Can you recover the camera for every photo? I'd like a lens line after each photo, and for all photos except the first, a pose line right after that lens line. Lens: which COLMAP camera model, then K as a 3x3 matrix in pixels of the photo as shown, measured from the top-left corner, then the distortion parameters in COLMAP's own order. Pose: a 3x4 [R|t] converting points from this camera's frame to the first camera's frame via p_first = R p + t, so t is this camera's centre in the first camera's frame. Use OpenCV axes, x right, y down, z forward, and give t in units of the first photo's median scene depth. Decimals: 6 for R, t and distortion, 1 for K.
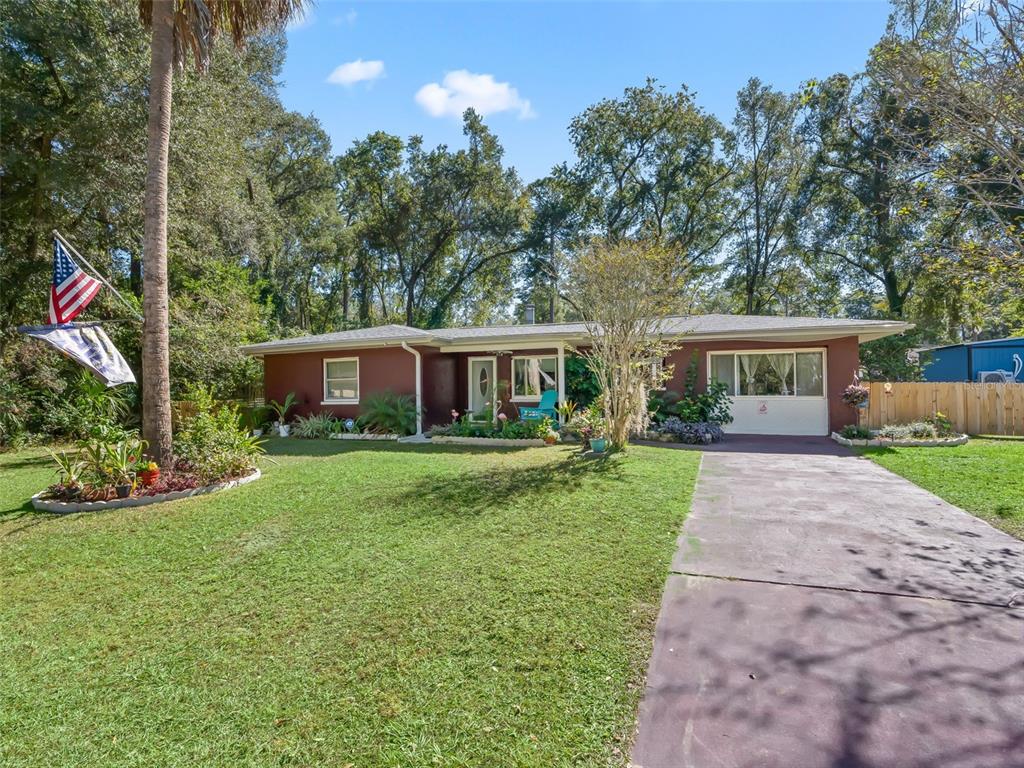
lens RADIAL K [[548.8, 0, 504.2], [0, 548.8, 382.3], [0, 0, 1]] dist [-0.002696, 0.023498]
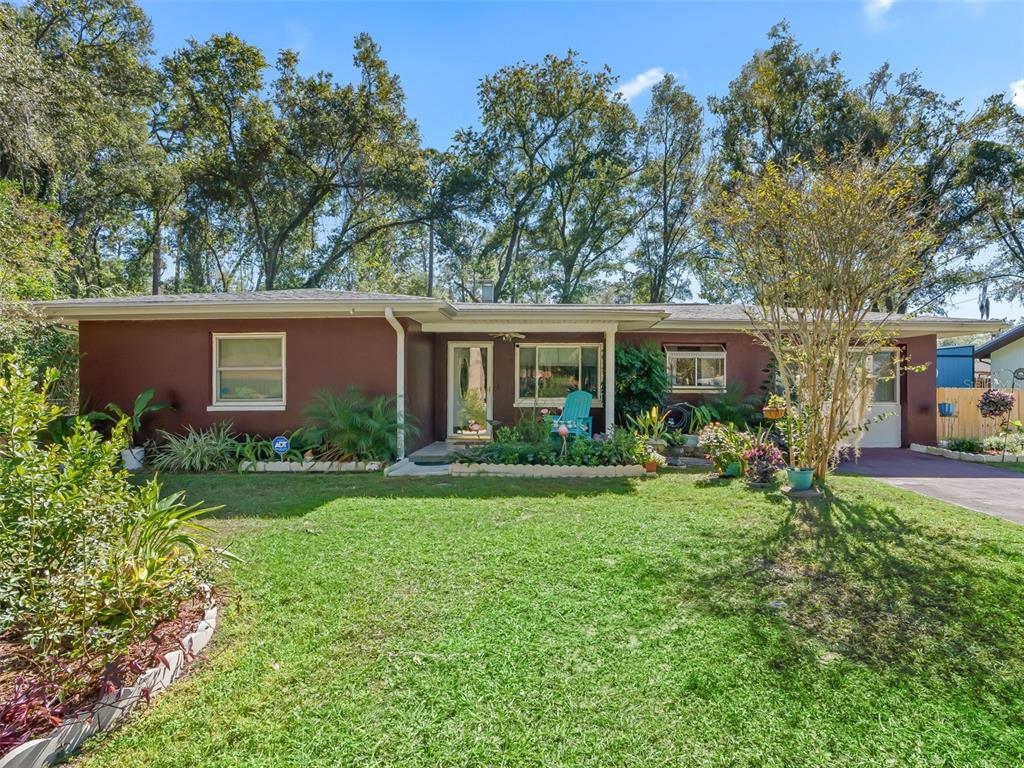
lens RADIAL K [[536.5, 0, 512.0], [0, 536.5, 384.0], [0, 0, 1]] dist [-0.004017, 0.021104]
pose [[0.932176, 0.017113, 0.361600, -0.134028], [-0.017318, 0.999846, -0.002672, 0.004418], [-0.361590, -0.003772, 0.932330, 0.196646]]
